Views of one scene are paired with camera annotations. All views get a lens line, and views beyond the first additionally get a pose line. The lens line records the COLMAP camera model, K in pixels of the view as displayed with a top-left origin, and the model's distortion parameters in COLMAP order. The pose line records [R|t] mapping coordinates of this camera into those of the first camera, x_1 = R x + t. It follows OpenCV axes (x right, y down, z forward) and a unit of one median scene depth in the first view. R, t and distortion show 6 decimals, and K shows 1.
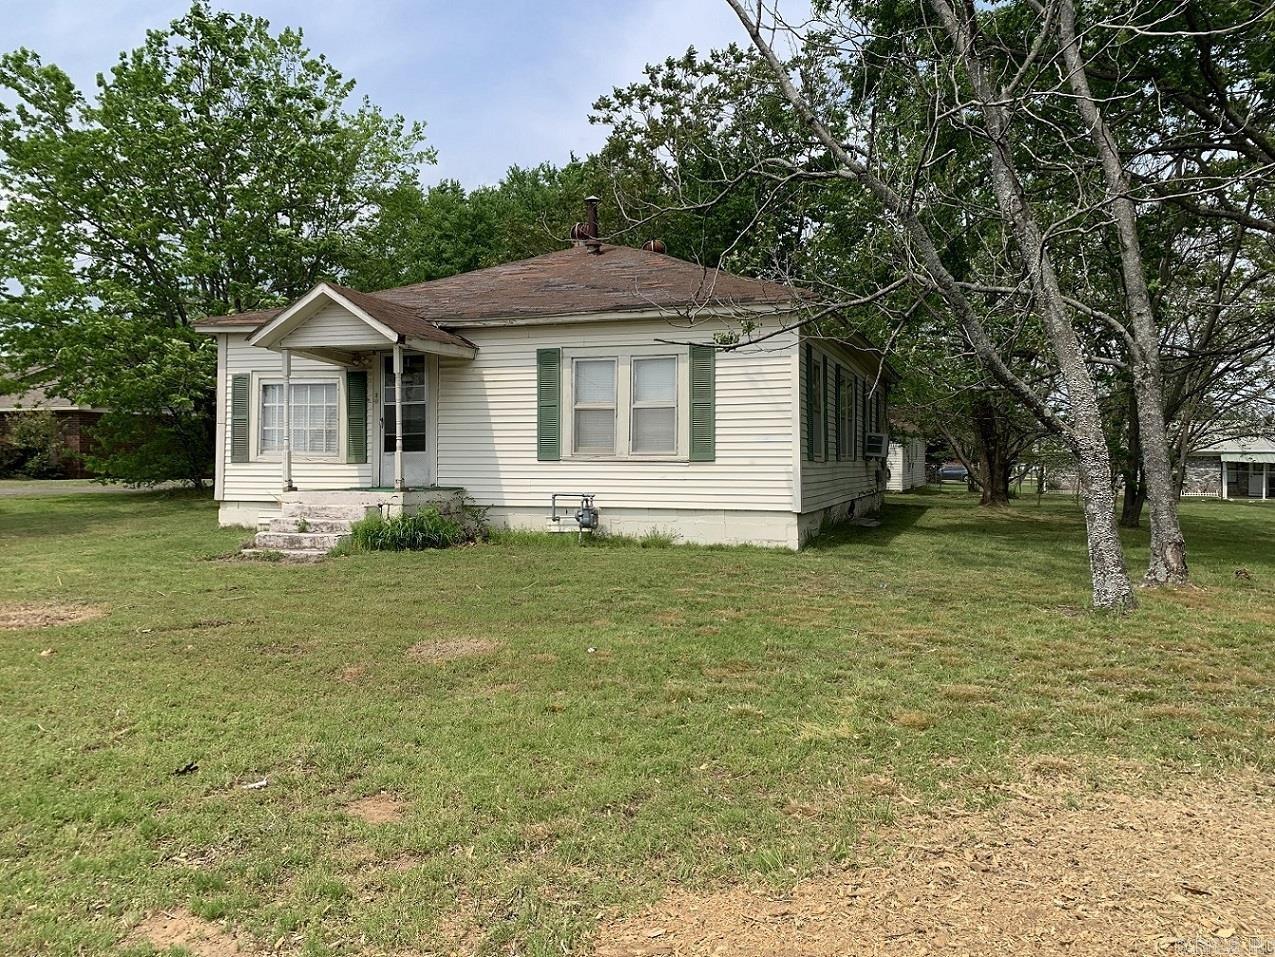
lens RADIAL K [[981.7, 0, 645.5], [0, 981.7, 471.6], [0, 0, 1]] dist [0.030014, -0.028473]
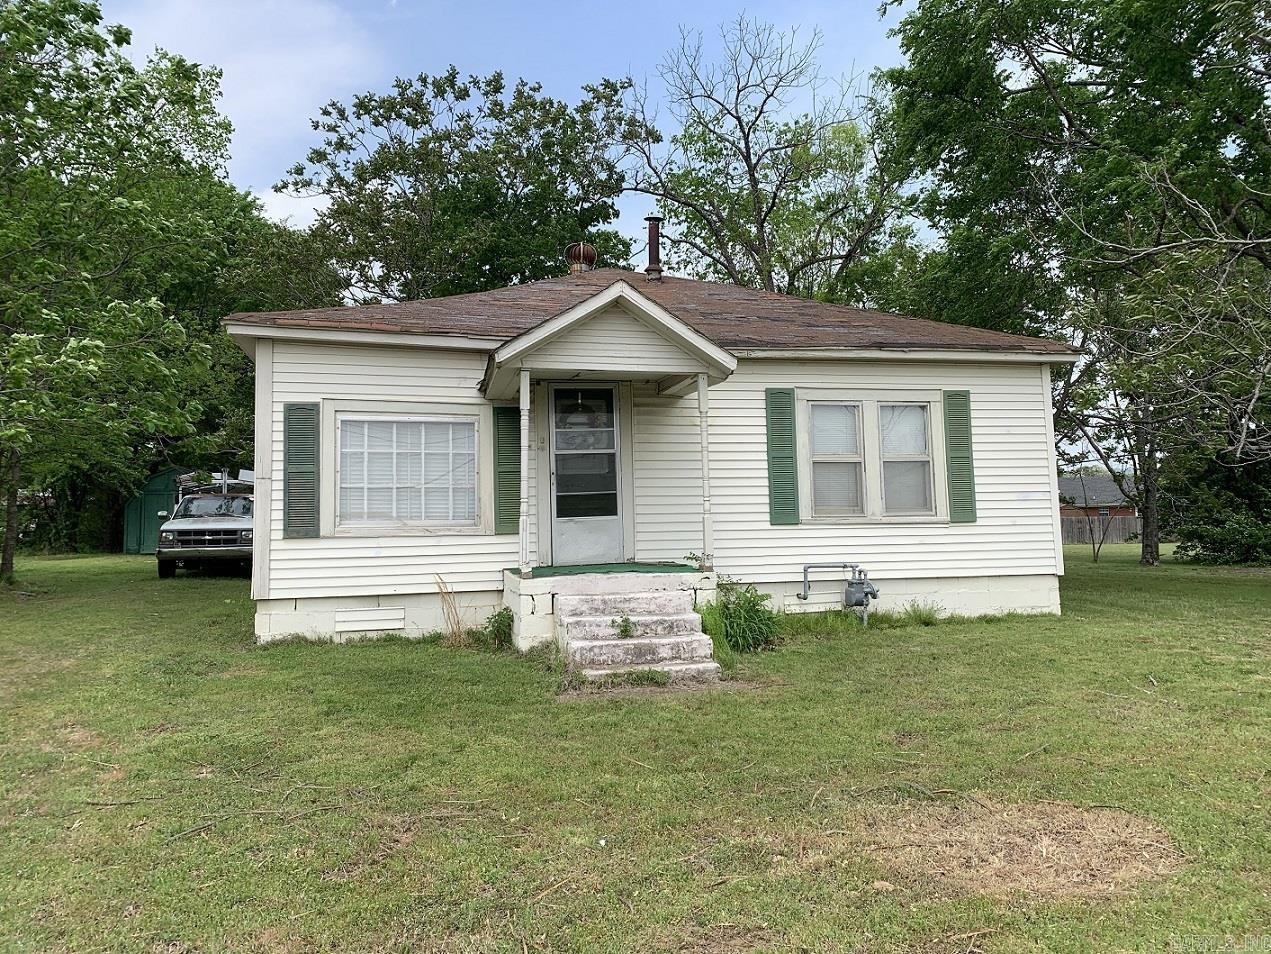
lens RADIAL K [[978.6, 0, 614.4], [0, 978.6, 460.3], [0, 0, 1]] dist [0.030014, -0.028473]
pose [[0.859971, 0.012717, 0.510185, -0.639828], [0.022861, 0.997726, -0.063403, -0.016436], [-0.509831, 0.066188, 0.857724, 0.375793]]
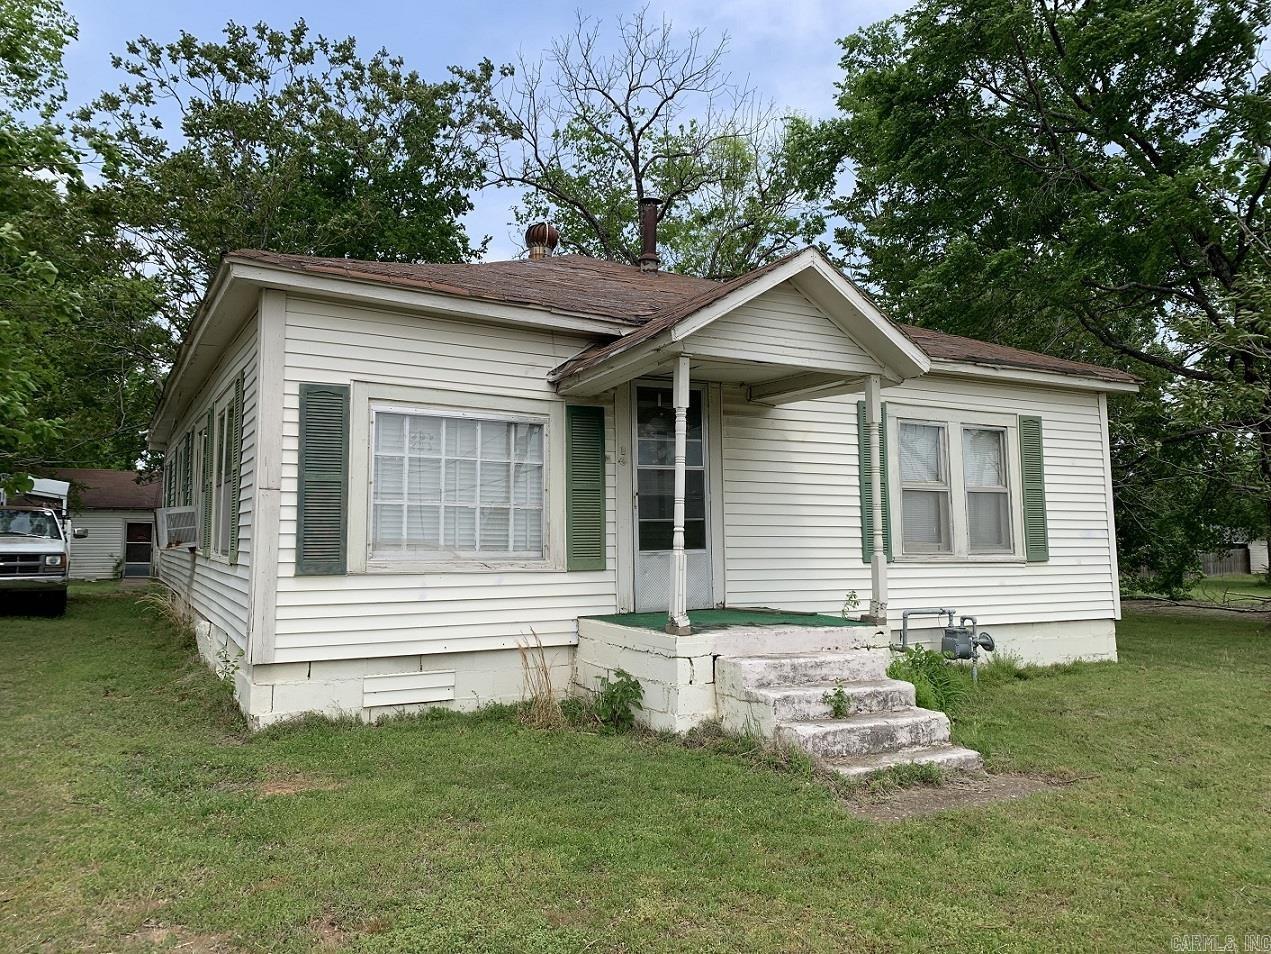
lens RADIAL K [[978.6, 0, 609.7], [0, 978.6, 457.3], [0, 0, 1]] dist [0.030014, -0.028473]
pose [[0.695494, 0.057671, 0.716214, -0.734560], [0.004689, 0.996388, -0.084784, -0.027660], [-0.718516, 0.062326, 0.692712, 0.657522]]
